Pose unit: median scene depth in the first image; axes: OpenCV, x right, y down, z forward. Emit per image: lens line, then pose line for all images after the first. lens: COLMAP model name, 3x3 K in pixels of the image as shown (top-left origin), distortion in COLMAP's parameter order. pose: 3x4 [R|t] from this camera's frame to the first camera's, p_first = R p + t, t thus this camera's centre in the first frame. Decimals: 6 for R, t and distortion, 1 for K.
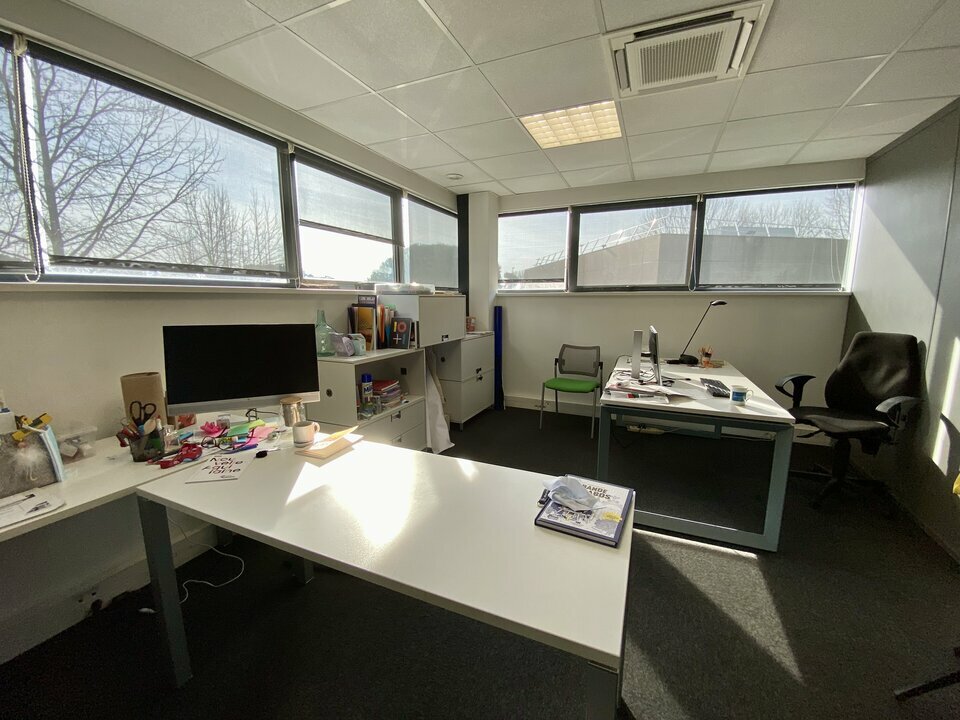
lens RADIAL K [[399.5, 0, 480.0], [0, 399.5, 360.0], [0, 0, 1]] dist [-0.000017, -0.000039]
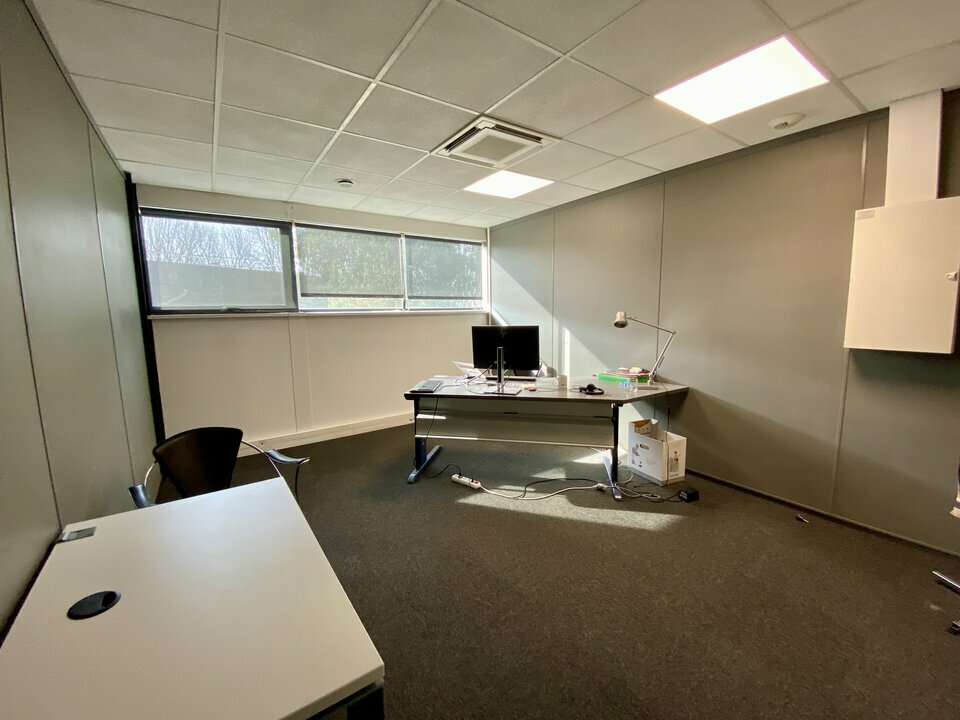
lens RADIAL K [[399.5, 0, 480.0], [0, 399.5, 360.0], [0, 0, 1]] dist [-0.000017, -0.000039]
pose [[0.530791, -0.111767, 0.840101, -0.757141], [0.157766, 0.986970, 0.031627, -0.059643], [-0.832689, 0.115752, 0.541507, 0.338336]]
